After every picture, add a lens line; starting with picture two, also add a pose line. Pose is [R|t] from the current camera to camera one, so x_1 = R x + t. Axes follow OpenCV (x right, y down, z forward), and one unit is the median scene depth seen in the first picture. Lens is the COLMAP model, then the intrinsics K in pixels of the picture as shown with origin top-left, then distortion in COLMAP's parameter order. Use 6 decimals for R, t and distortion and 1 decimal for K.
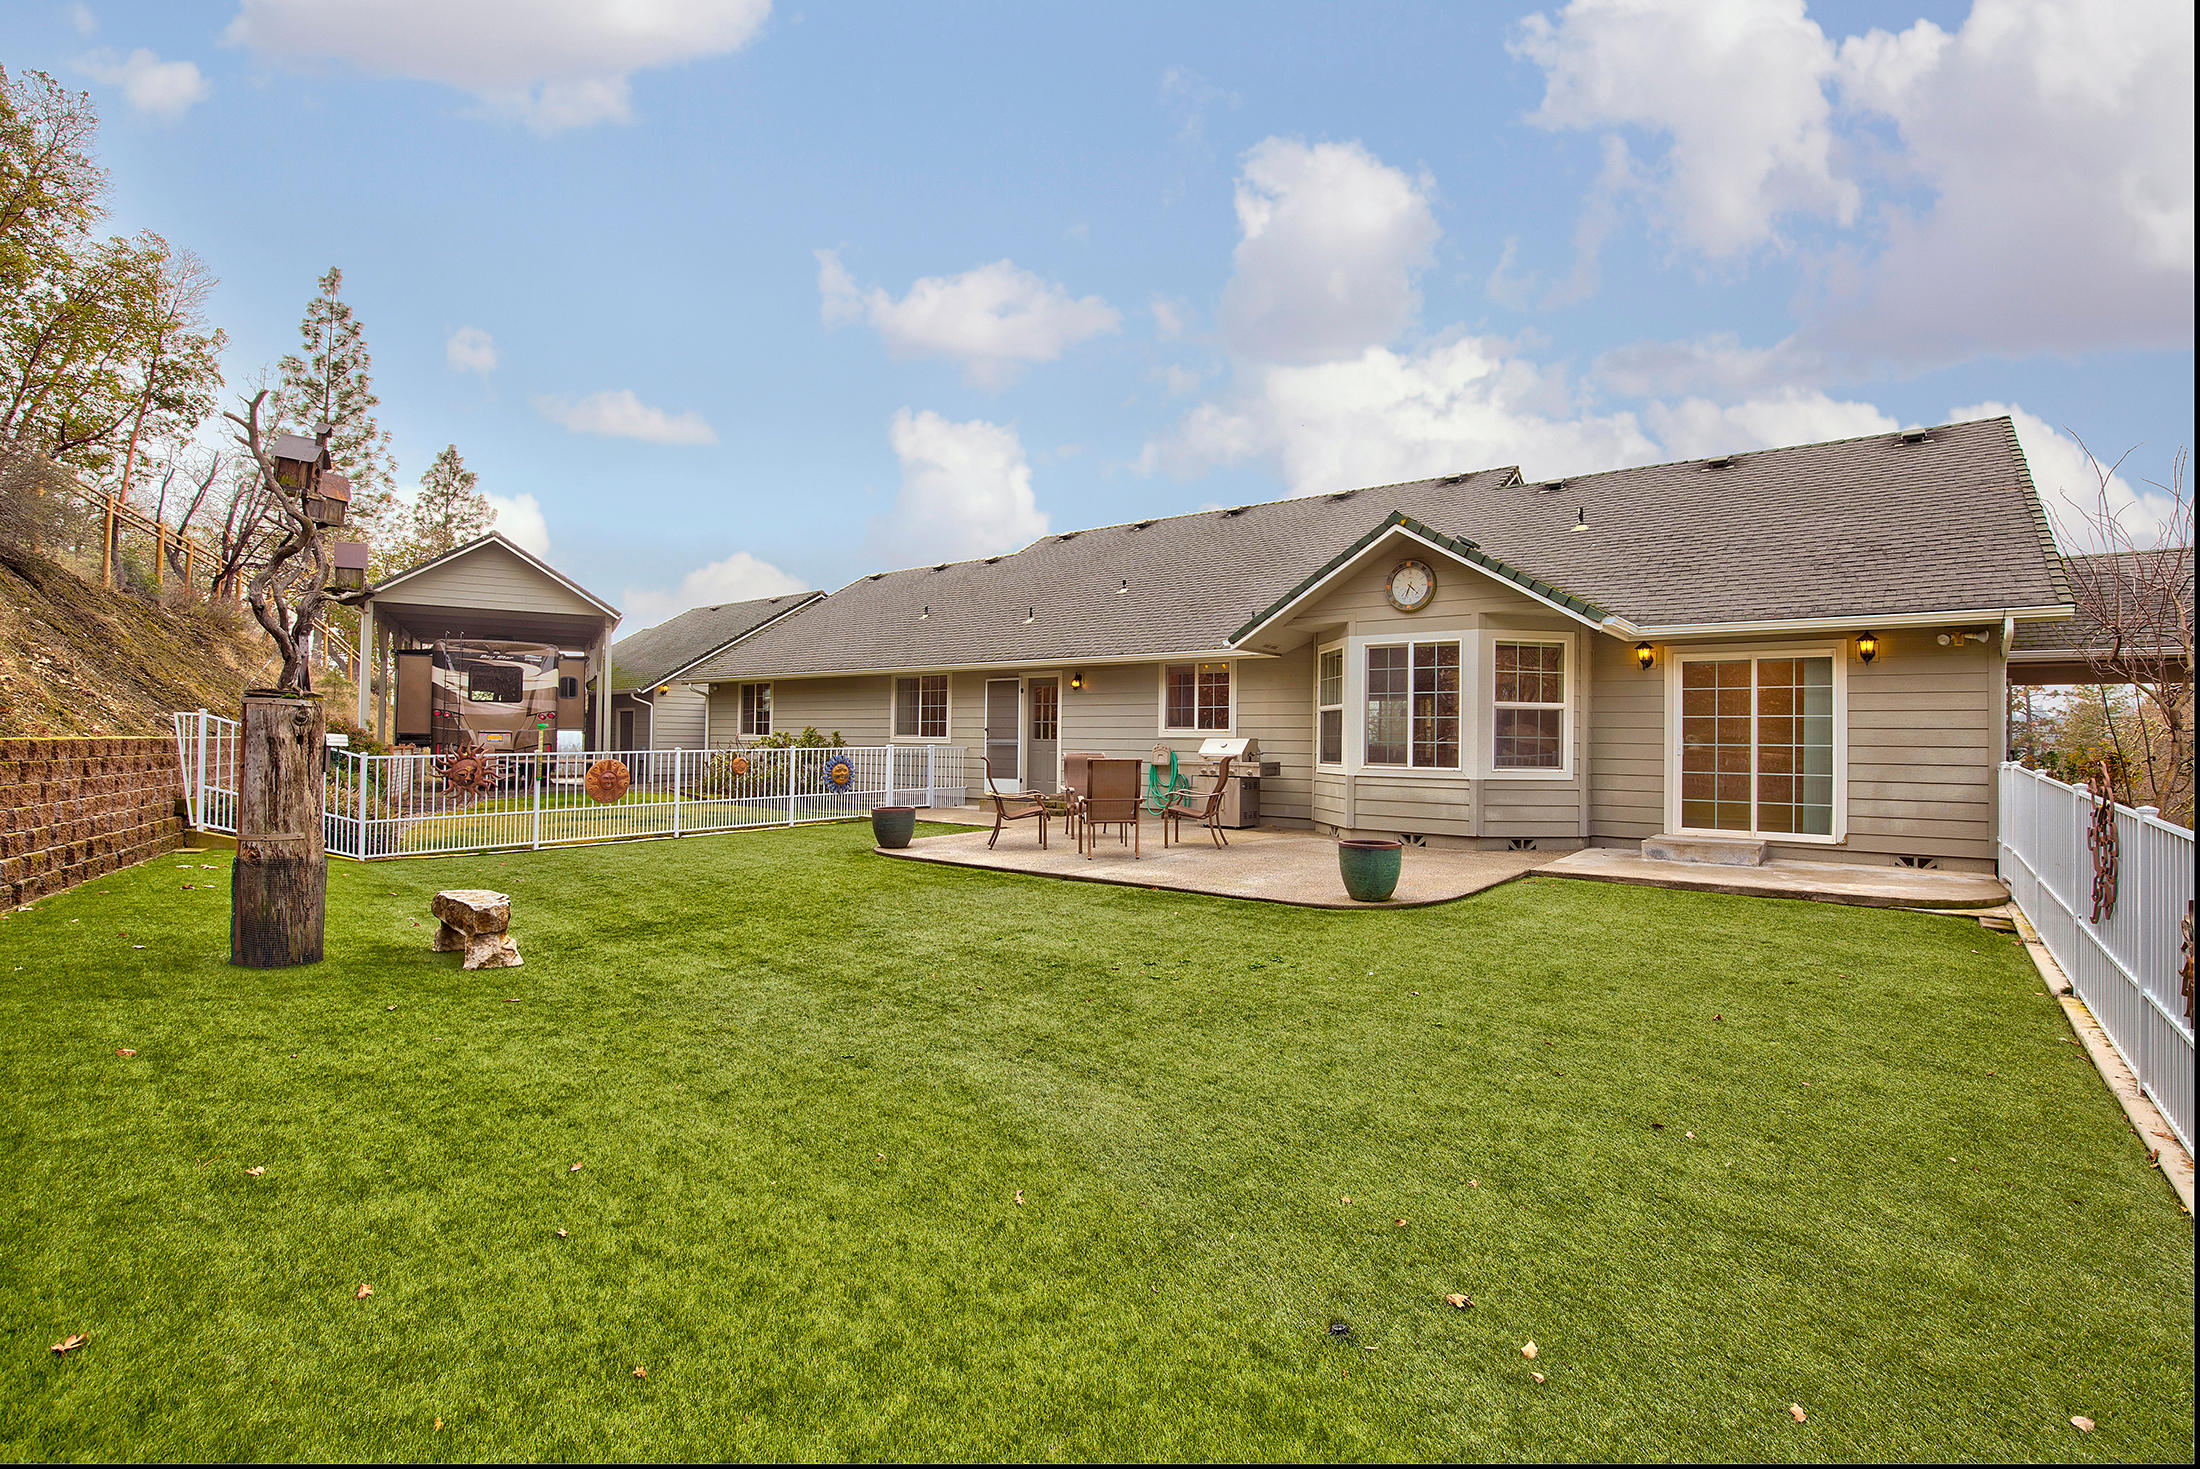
lens RADIAL K [[1010.7, 0, 1104.0], [0, 1010.7, 727.9], [0, 0, 1]] dist [-0.027110, 0.000043]
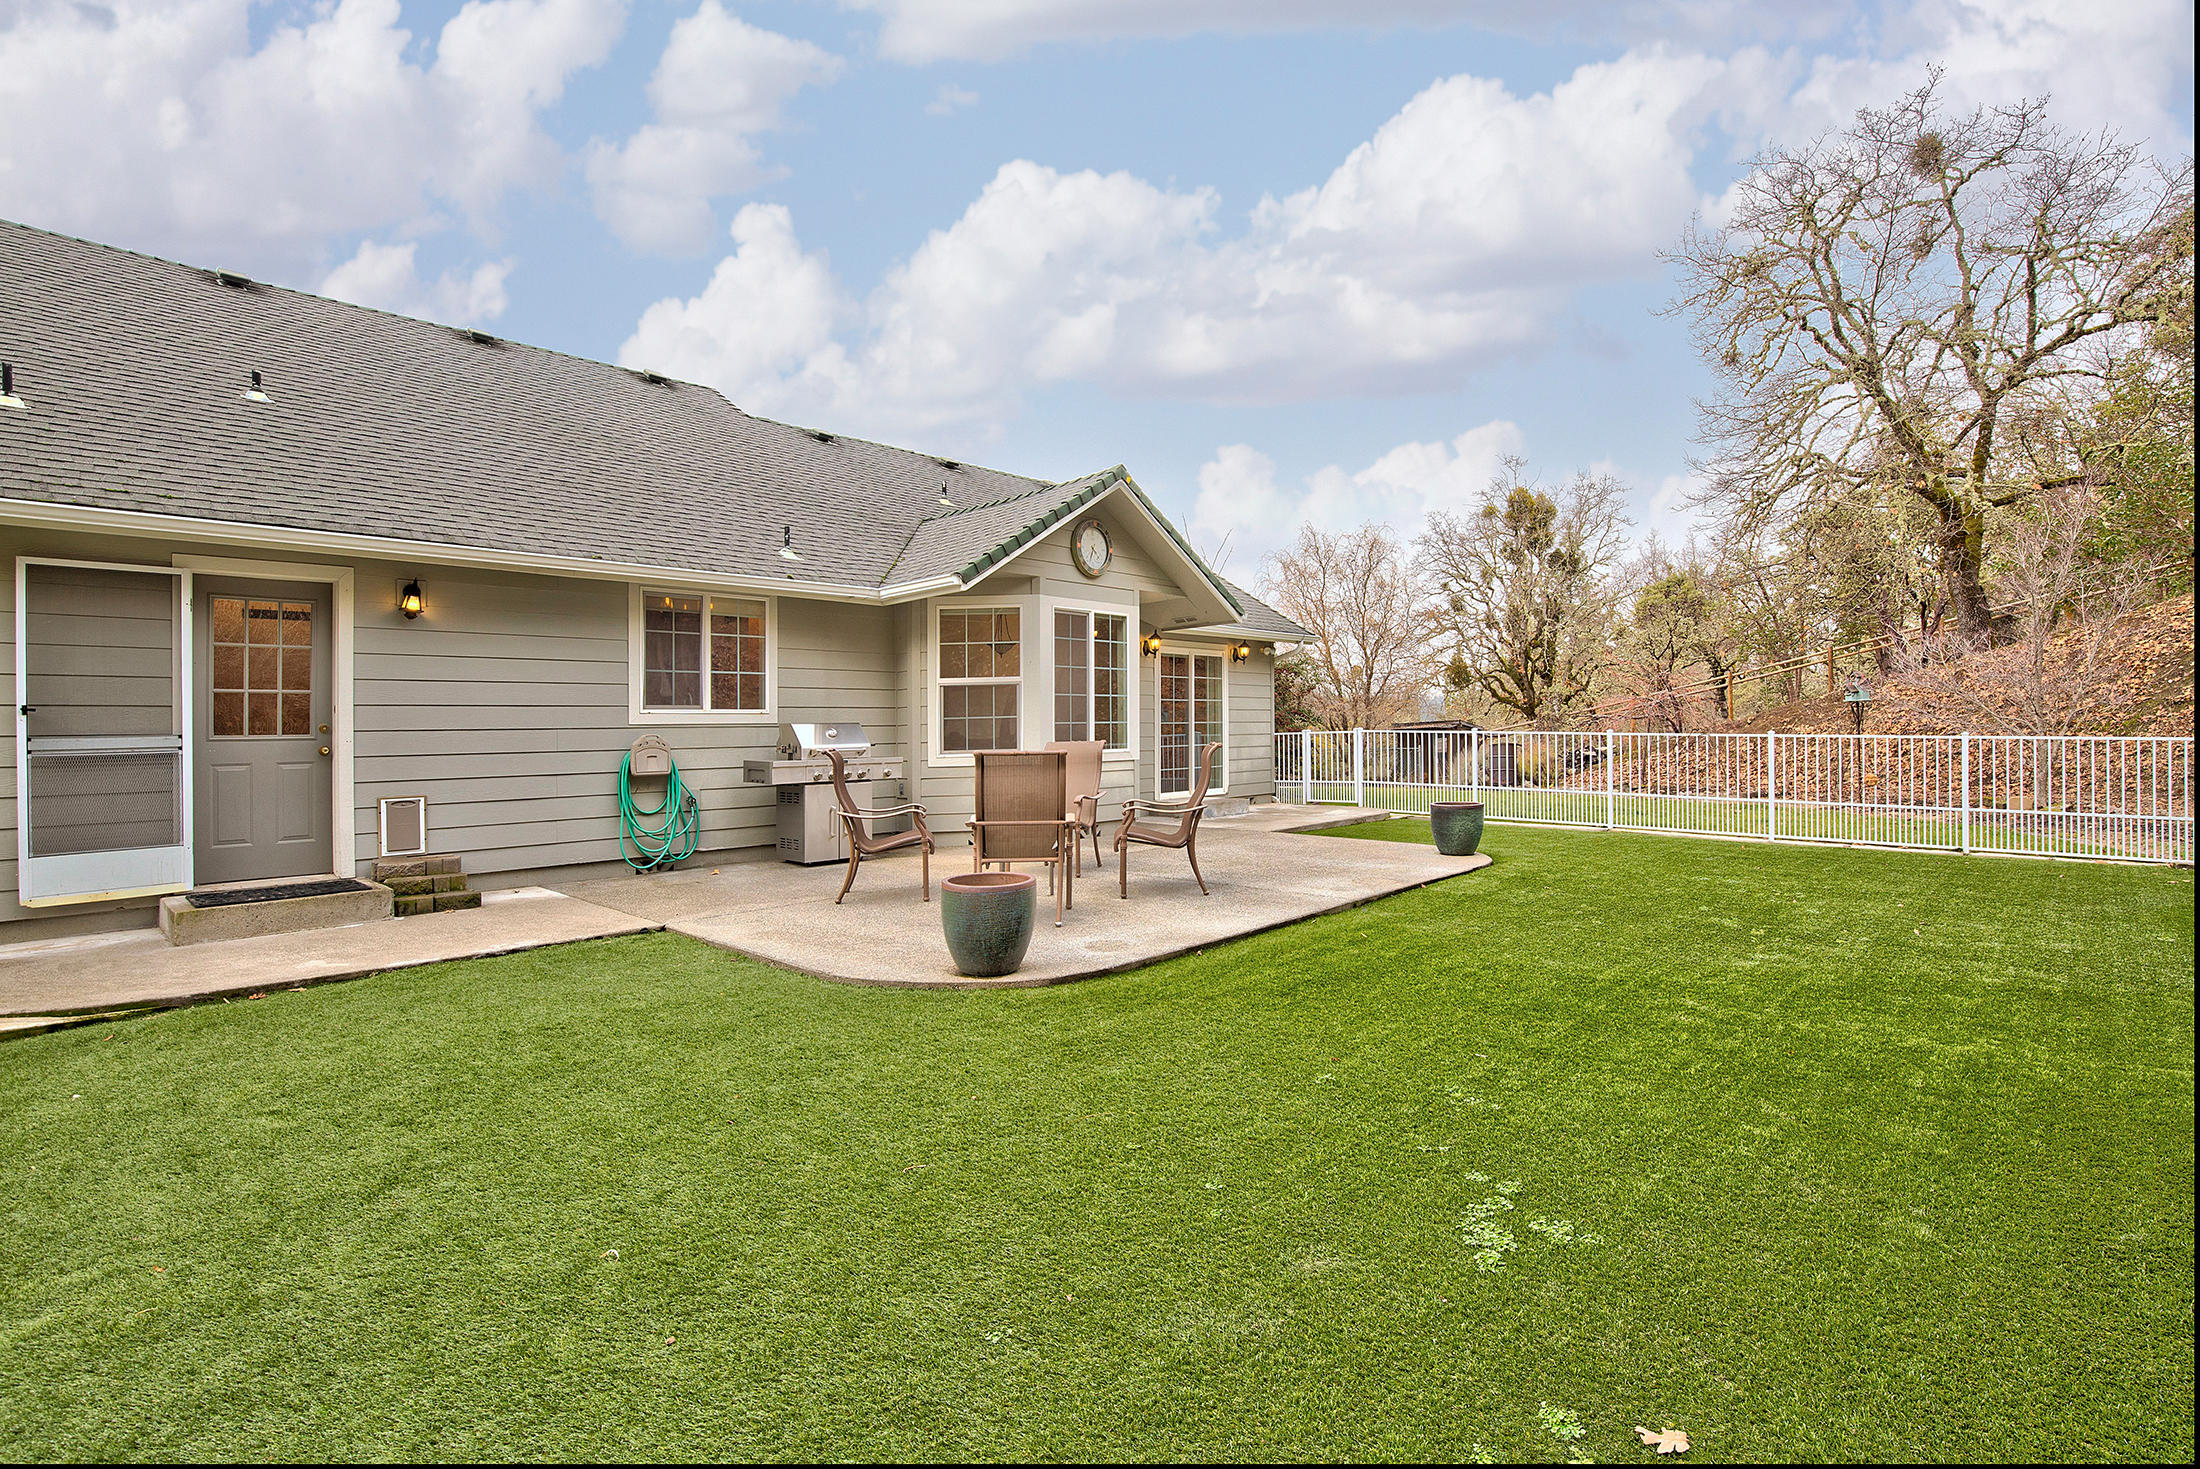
lens RADIAL K [[1010.7, 0, 1104.0], [0, 1010.7, 719.6], [0, 0, 1]] dist [-0.027110, 0.000043]
pose [[0.067619, -0.003824, 0.997704, -0.475990], [0.007023, 0.999970, 0.003357, 0.007060], [-0.997686, 0.006780, 0.067644, 0.746840]]
